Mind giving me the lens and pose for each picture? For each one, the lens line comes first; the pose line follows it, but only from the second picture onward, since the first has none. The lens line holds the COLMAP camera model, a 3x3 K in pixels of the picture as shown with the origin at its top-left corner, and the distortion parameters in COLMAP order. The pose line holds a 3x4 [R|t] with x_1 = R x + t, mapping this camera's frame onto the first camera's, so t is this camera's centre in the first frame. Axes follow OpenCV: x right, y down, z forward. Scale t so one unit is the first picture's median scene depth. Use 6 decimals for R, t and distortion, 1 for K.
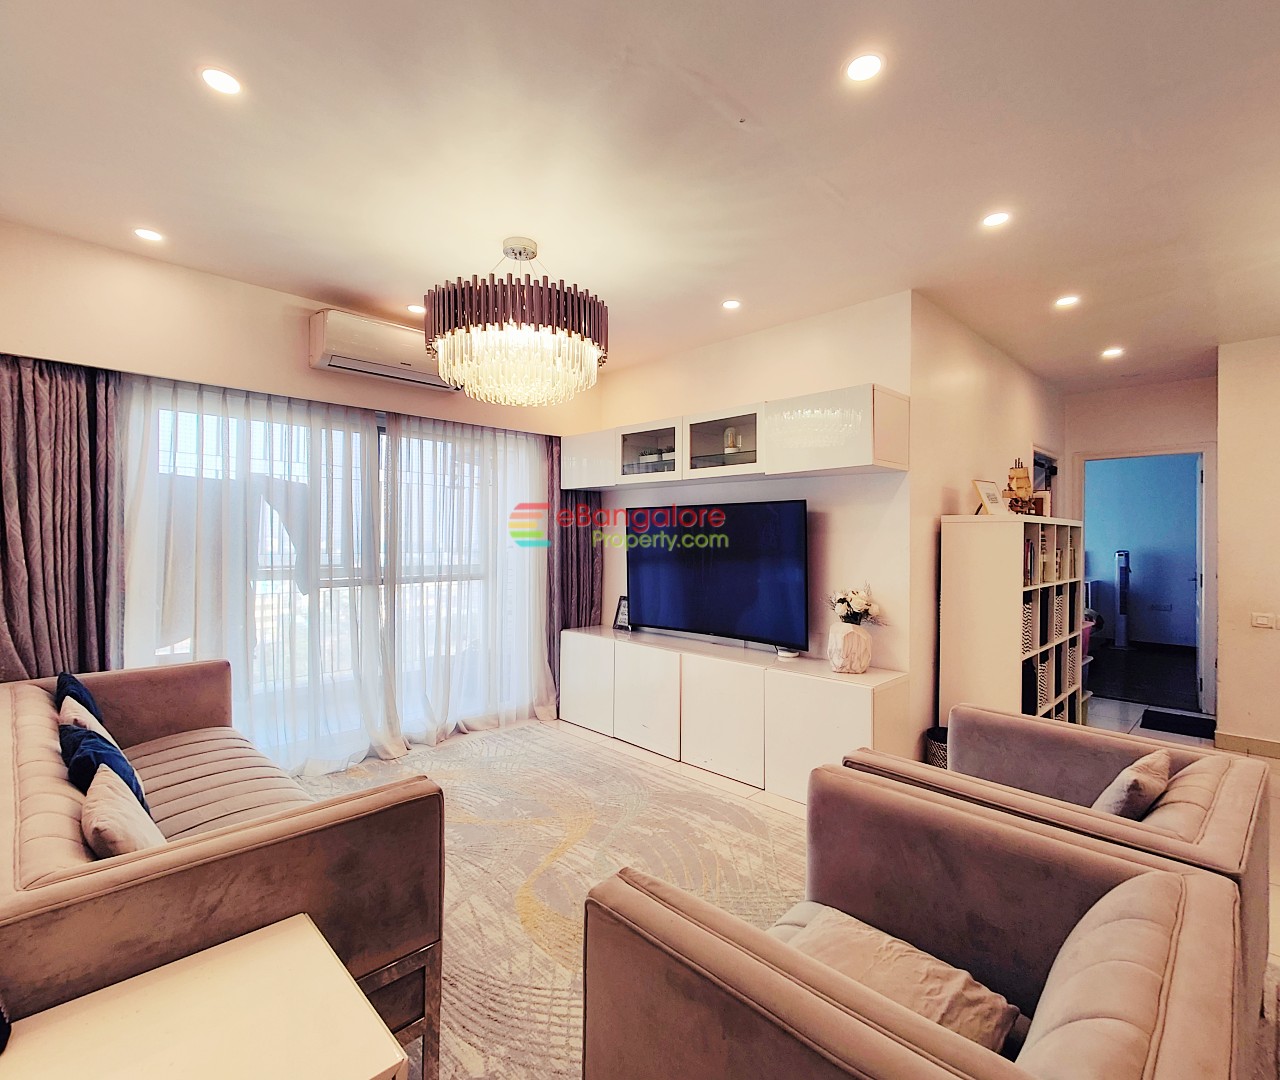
lens RADIAL K [[630.5, 0, 651.2], [0, 630.5, 534.6], [0, 0, 1]] dist [-0.005108, 0.000556]
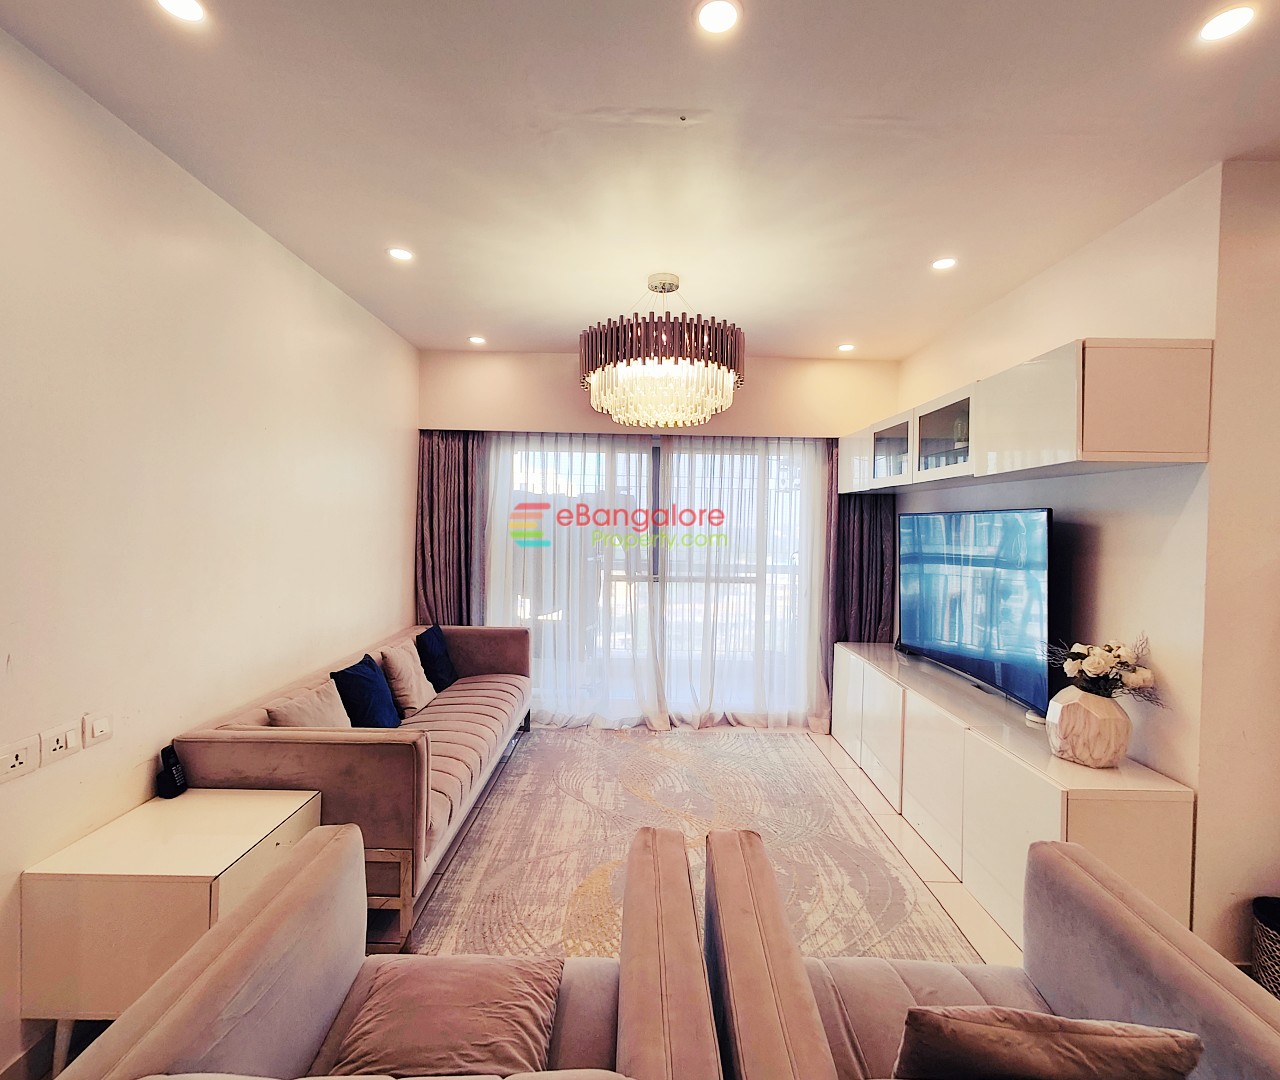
lens RADIAL K [[630.5, 0, 644.6], [0, 630.5, 535.6], [0, 0, 1]] dist [-0.005108, 0.000556]
pose [[0.706648, 0.022404, -0.707210, 0.439463], [-0.011331, 0.999729, 0.020349, -0.035305], [0.707474, -0.006366, 0.706710, 0.172025]]
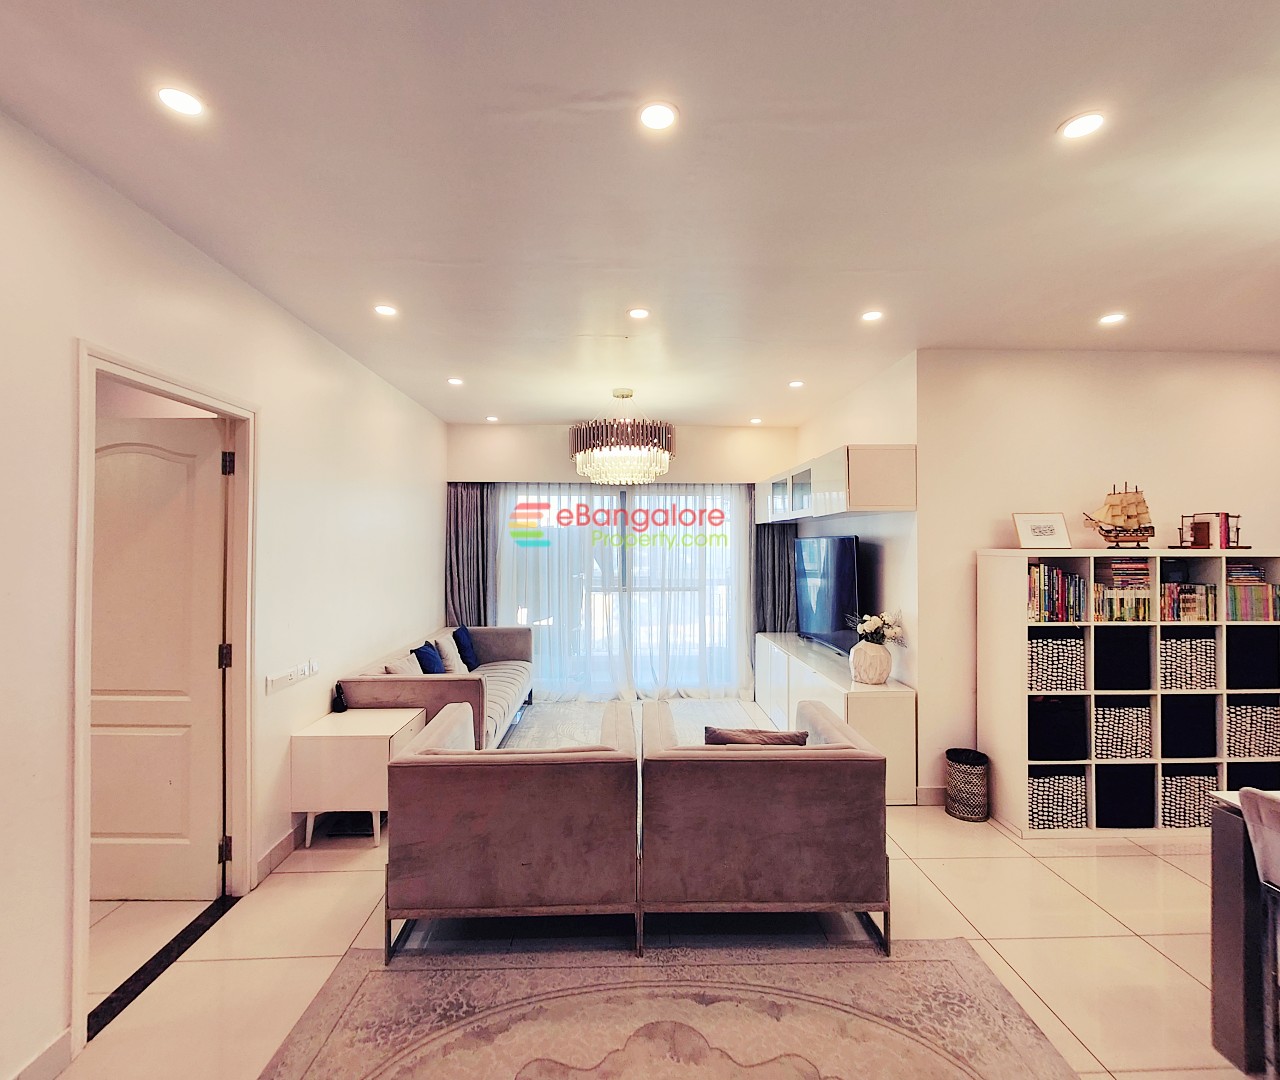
lens RADIAL K [[630.5, 0, 645.1], [0, 630.5, 533.6], [0, 0, 1]] dist [-0.005108, 0.000556]
pose [[0.732452, -0.017763, -0.680587, 0.782986], [0.007205, 0.999806, -0.018341, -0.041618], [0.680780, 0.008530, 0.732438, -0.145376]]
